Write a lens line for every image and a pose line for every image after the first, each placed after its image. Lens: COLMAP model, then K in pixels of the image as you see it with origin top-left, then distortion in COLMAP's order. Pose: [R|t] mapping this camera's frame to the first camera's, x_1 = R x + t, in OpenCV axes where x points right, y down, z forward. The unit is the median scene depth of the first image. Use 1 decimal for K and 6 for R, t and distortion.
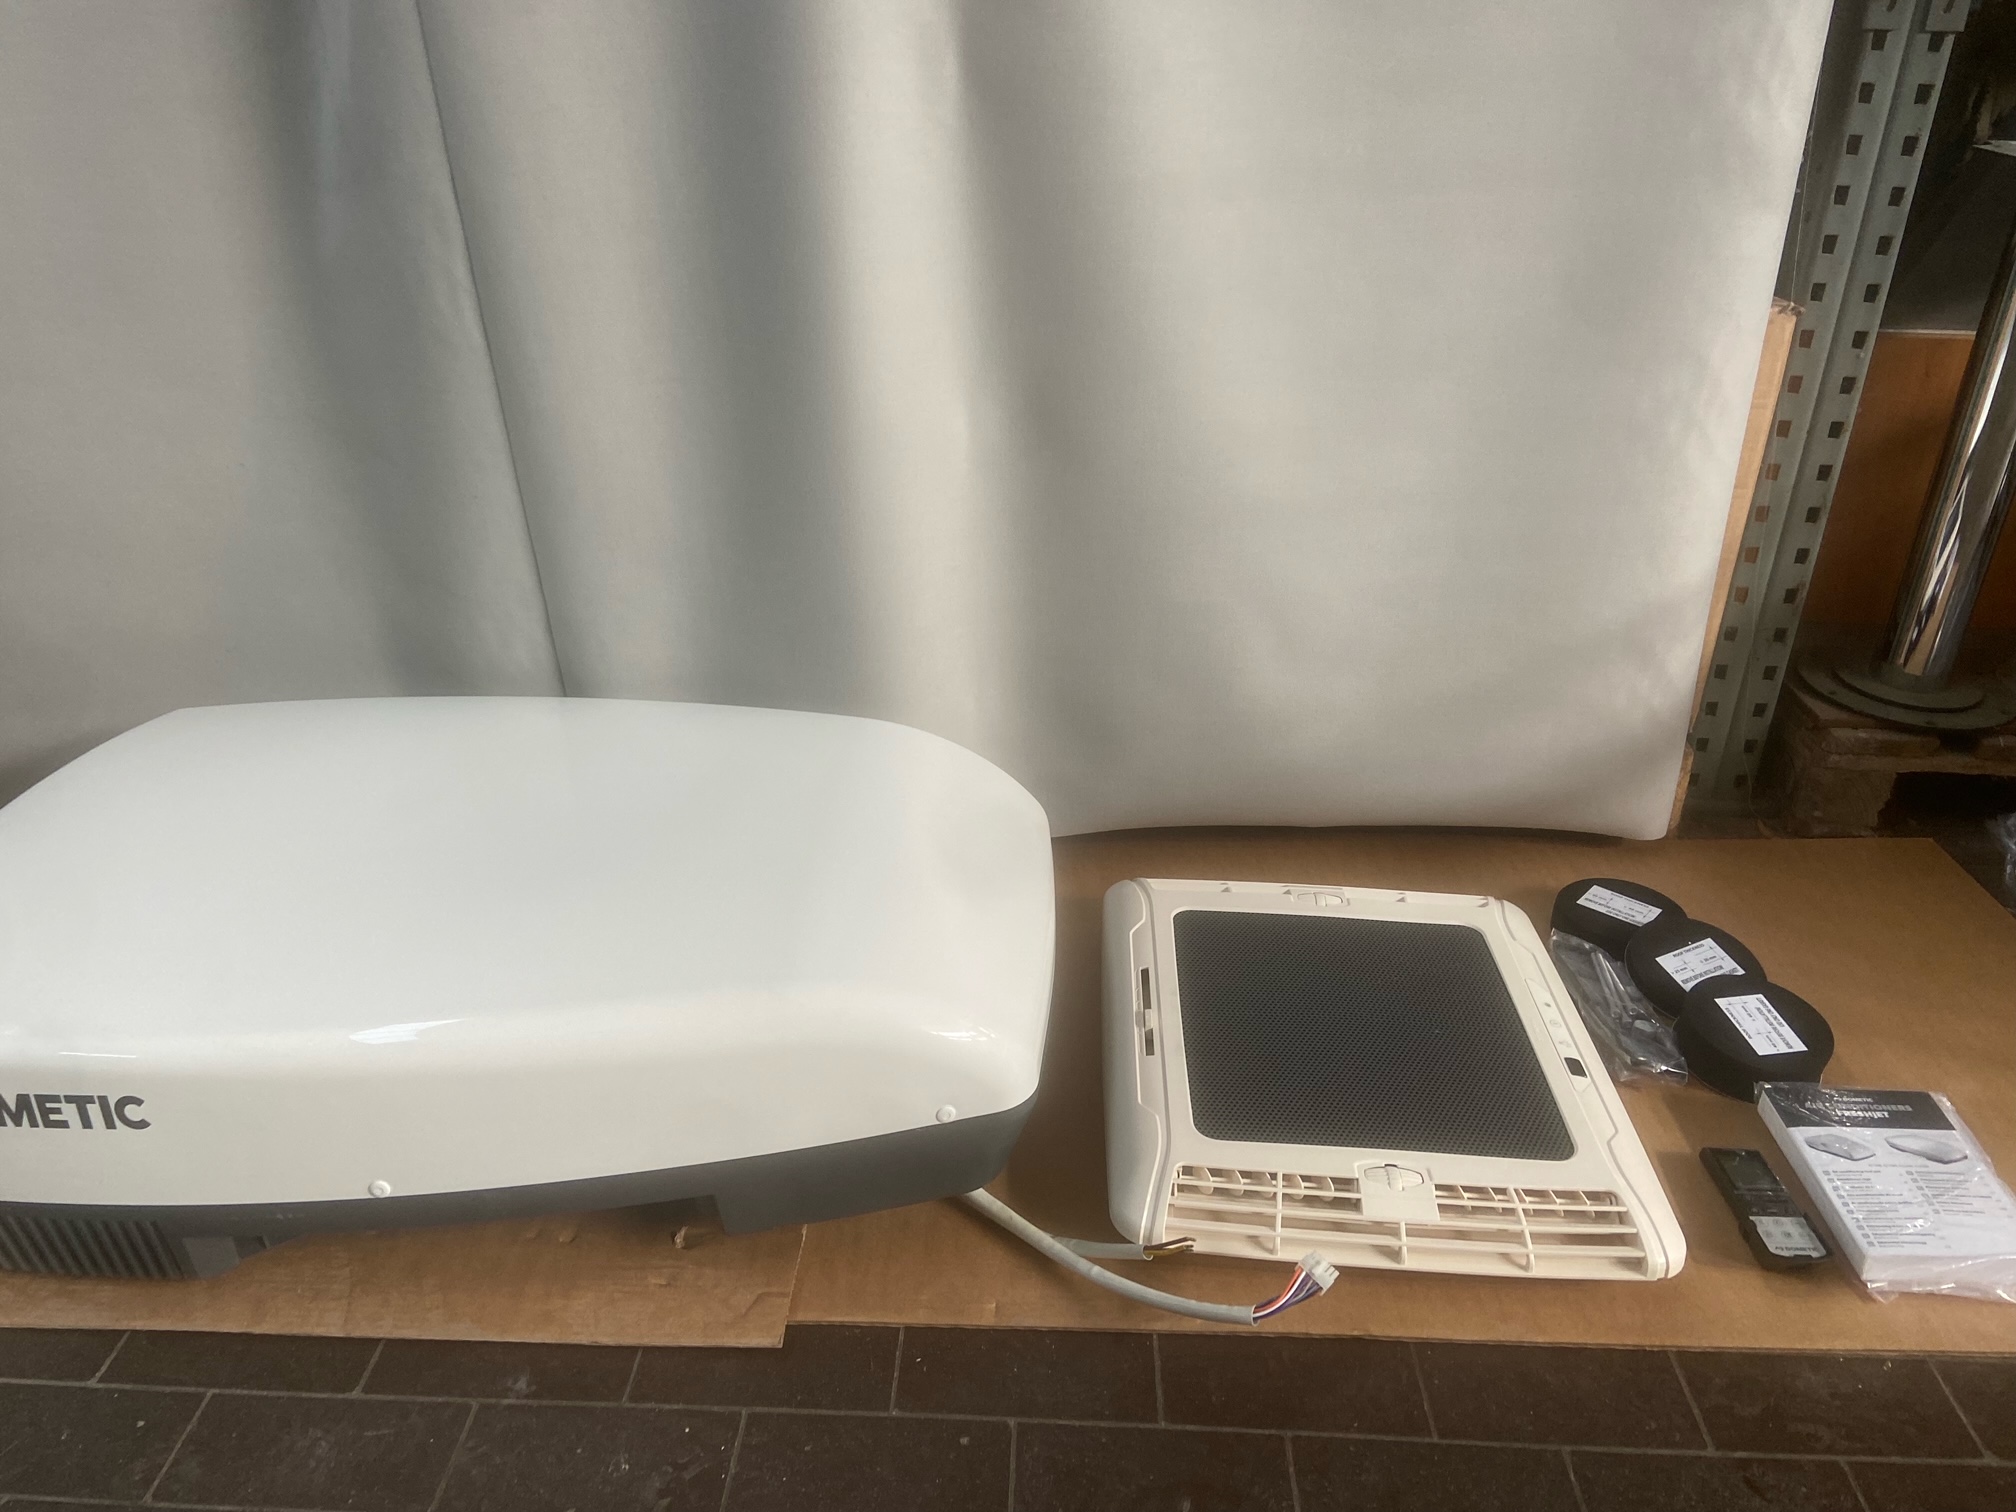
lens RADIAL K [[1486.6, 0, 1008.6], [0, 1486.6, 792.4], [0, 0, 1]] dist [0.146445, -0.176191]
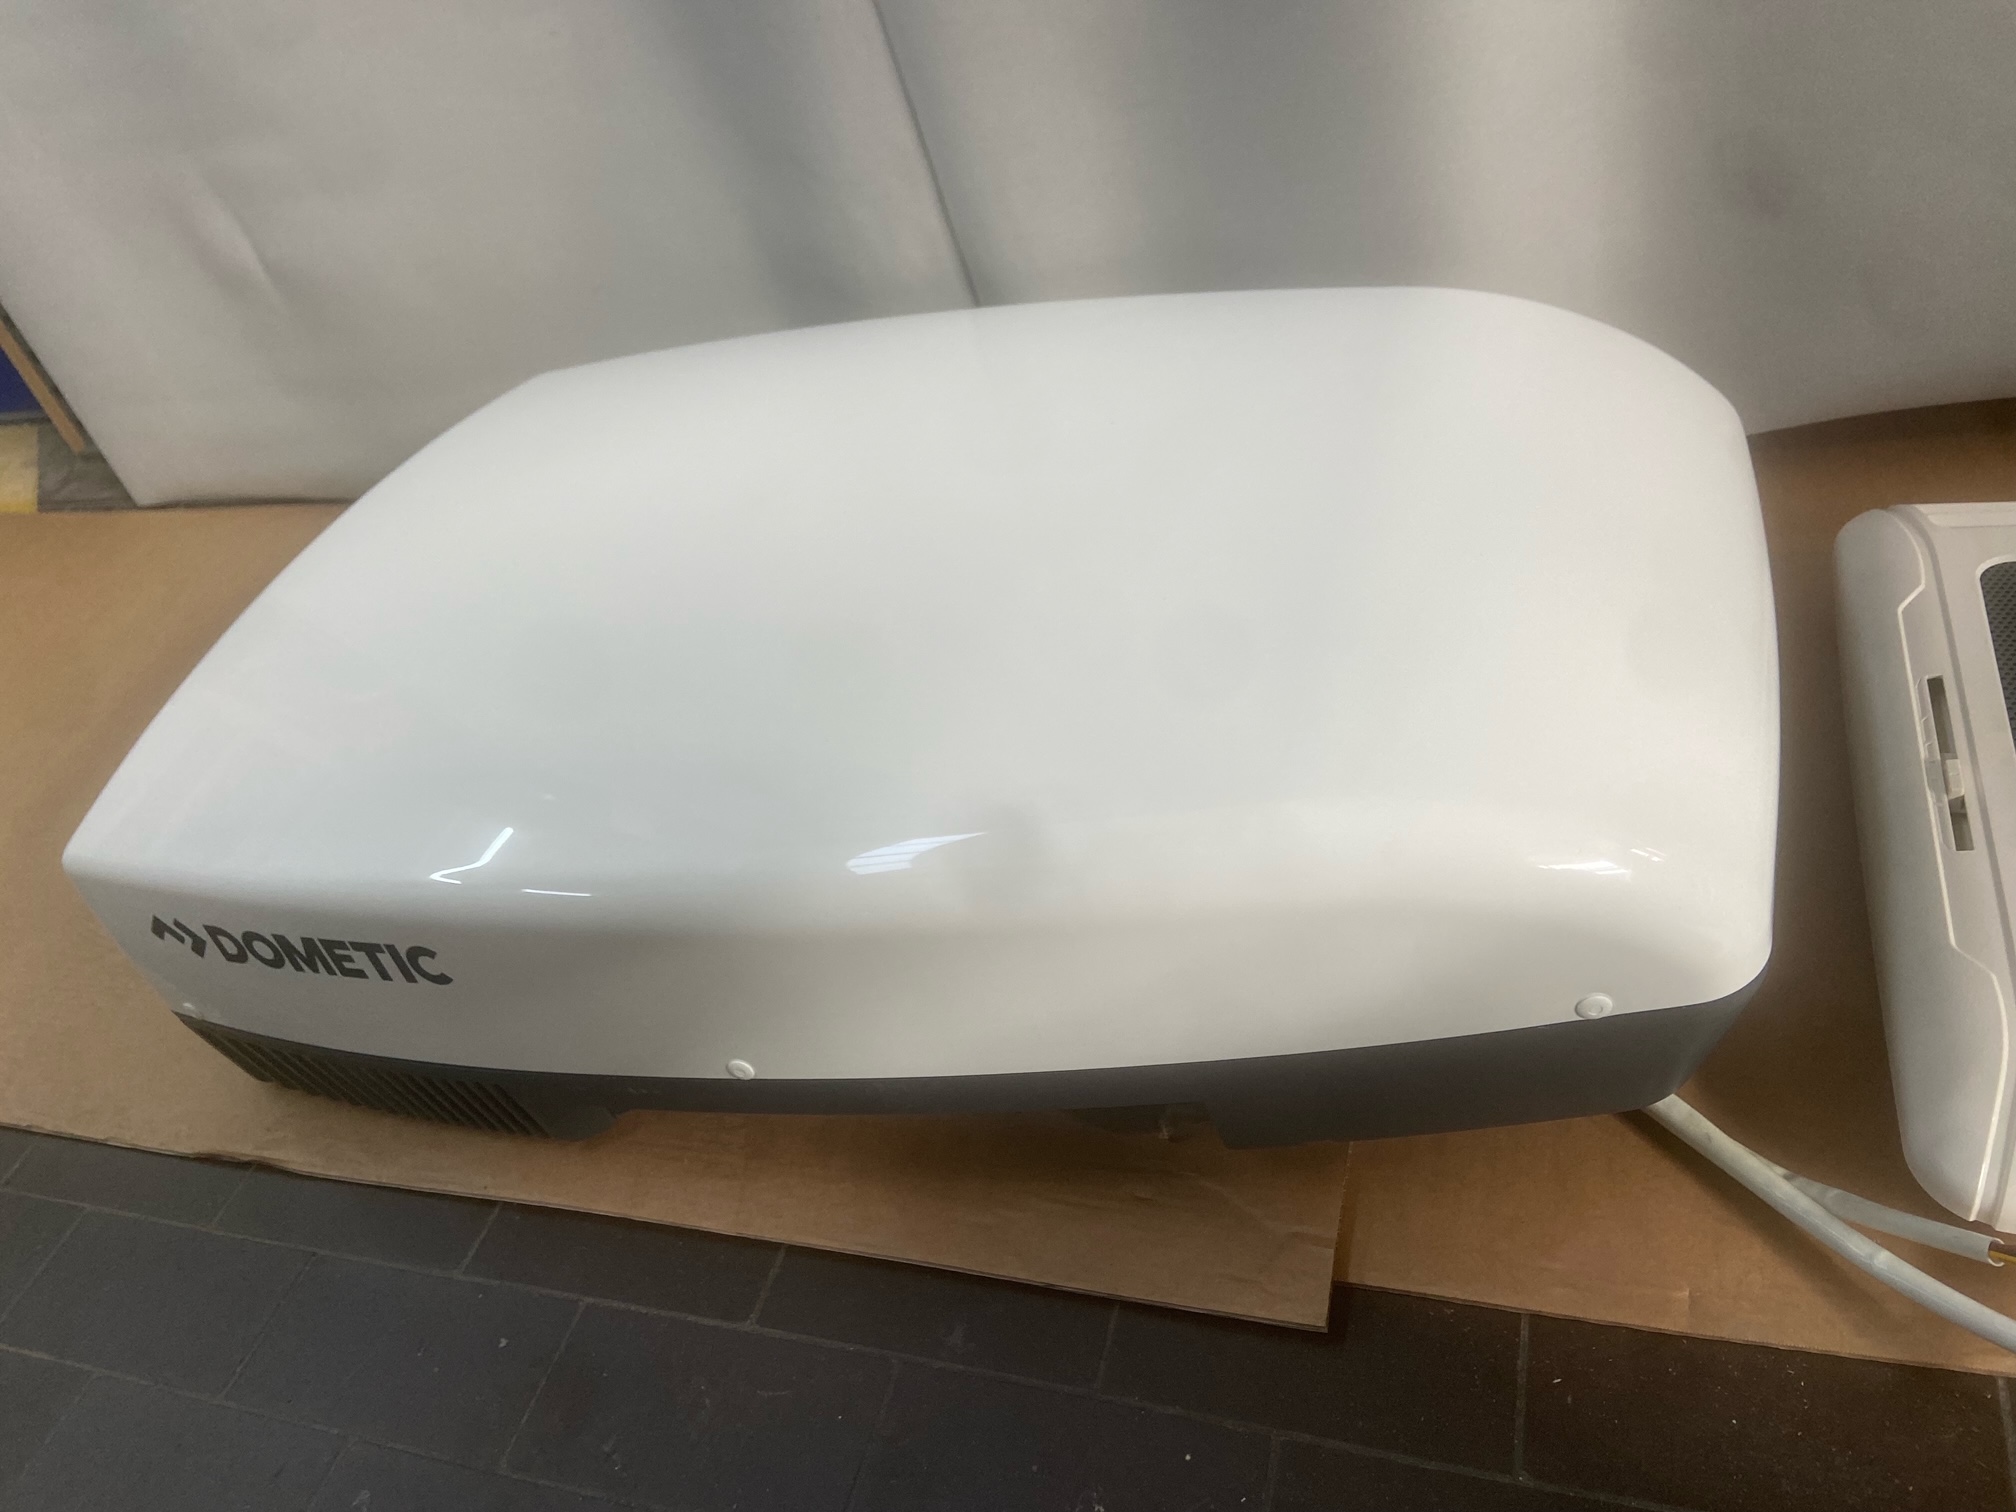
lens RADIAL K [[1507.7, 0, 1004.6], [0, 1507.7, 715.2], [0, 0, 1]] dist [0.147569, -0.196586]
pose [[0.936267, -0.019035, -0.350774, -0.041614], [0.099024, 0.972339, 0.211546, -0.034790], [0.337045, -0.232799, 0.912253, 0.395109]]
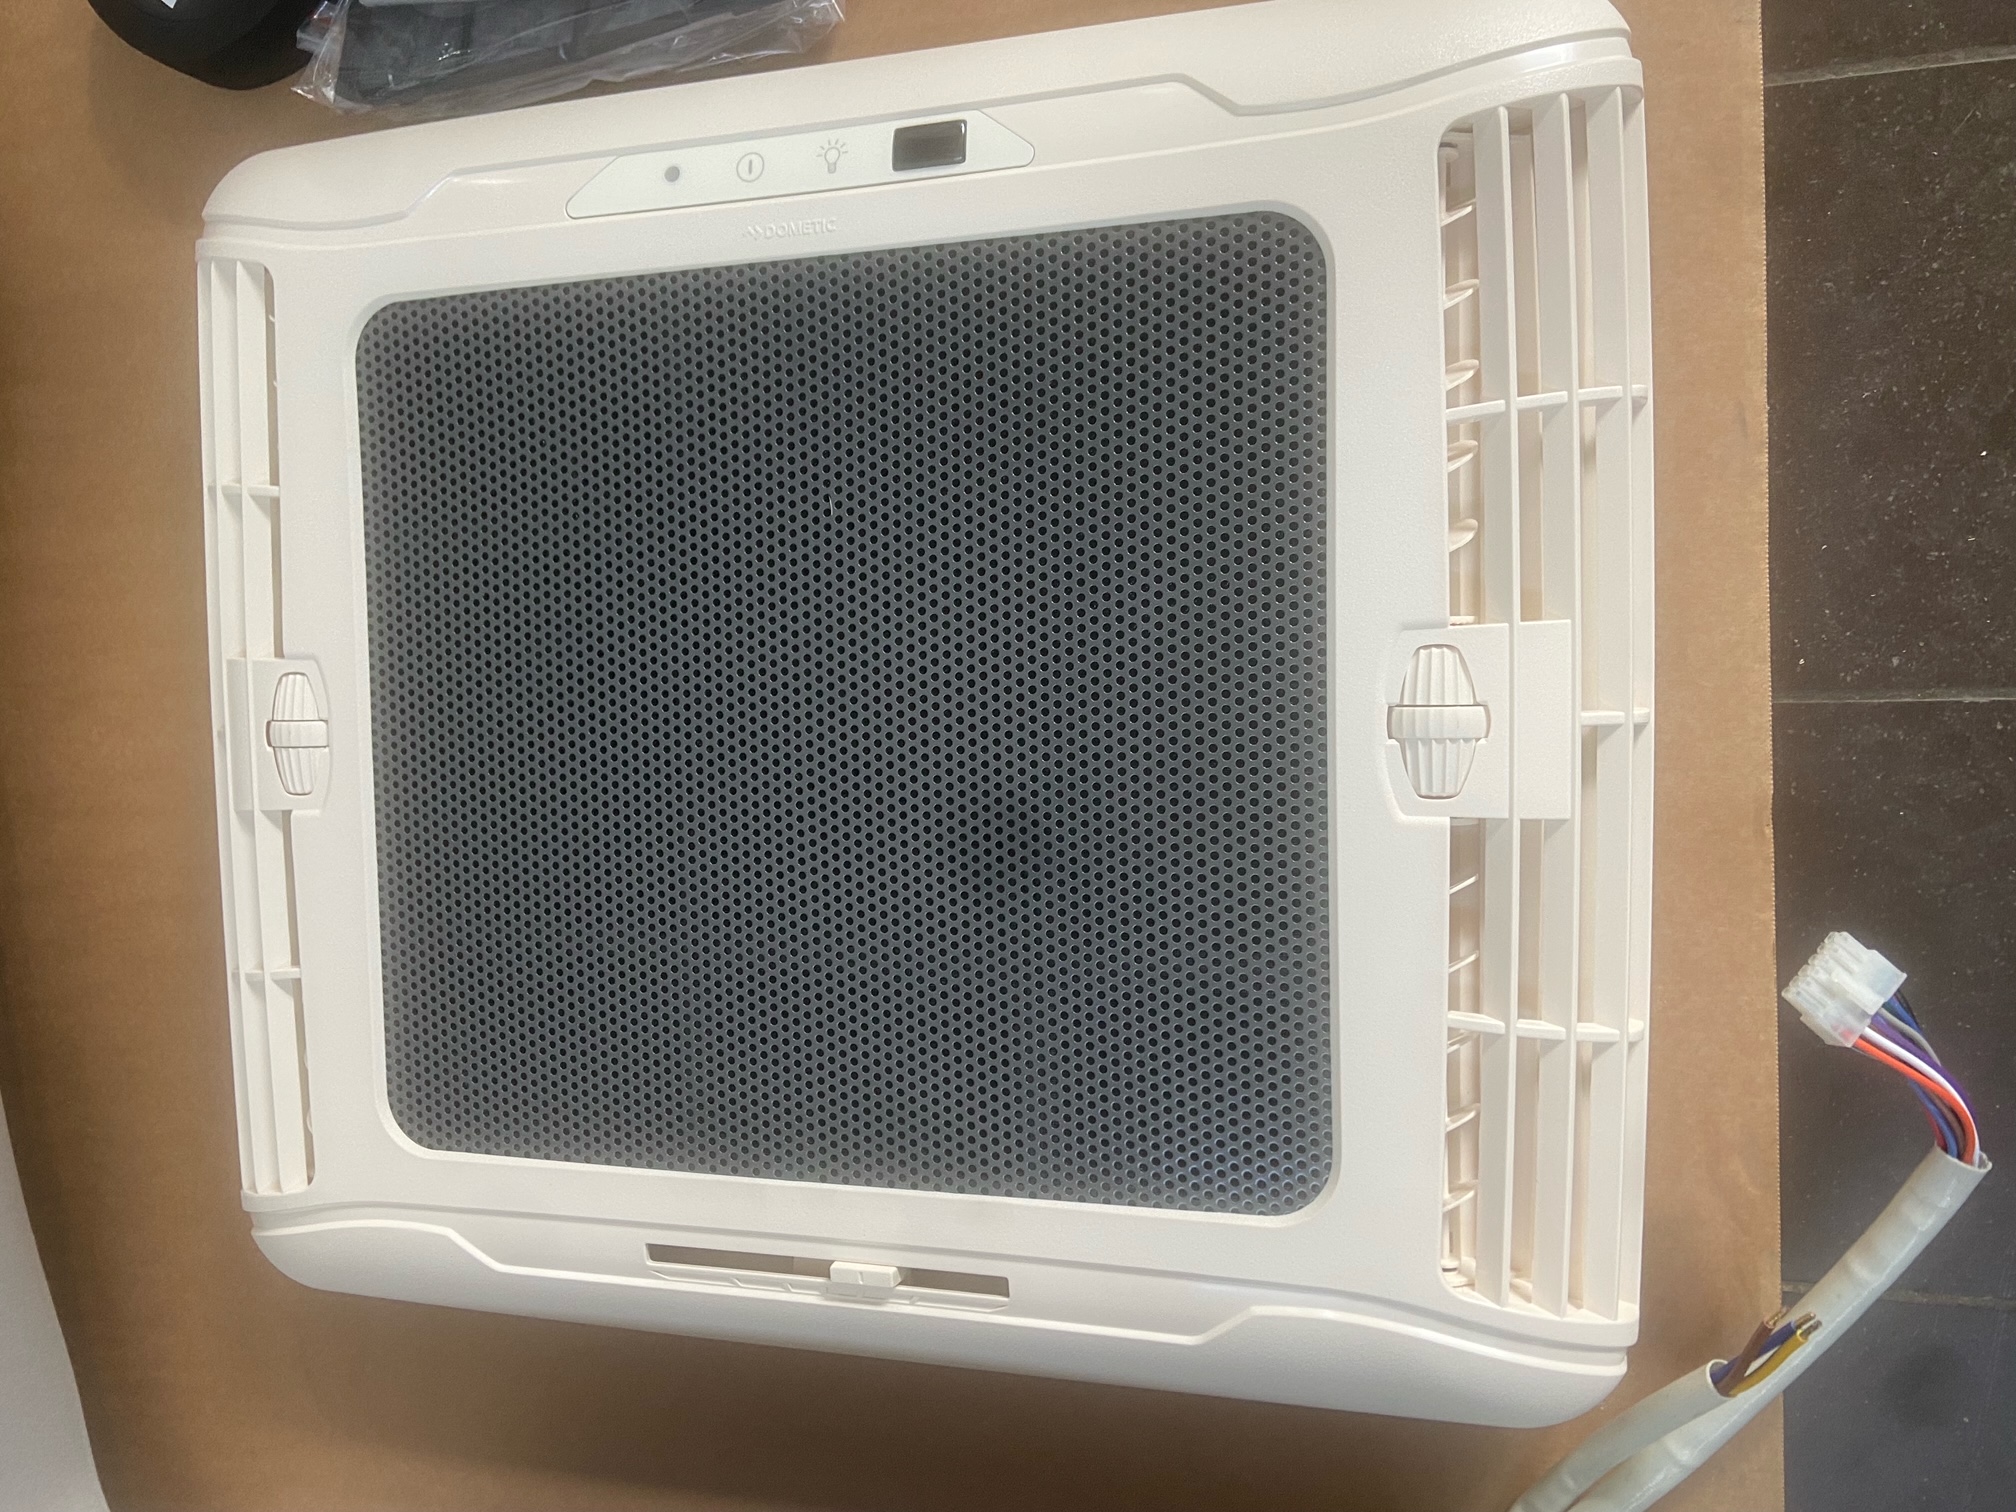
lens RADIAL K [[1486.6, 0, 1008.6], [0, 1486.6, 792.4], [0, 0, 1]] dist [0.146445, -0.176191]
pose [[-0.070350, -0.994965, -0.071389, 0.270137], [0.693895, -0.100225, 0.713068, -0.090092], [-0.716632, 0.000628, 0.697451, 0.810794]]
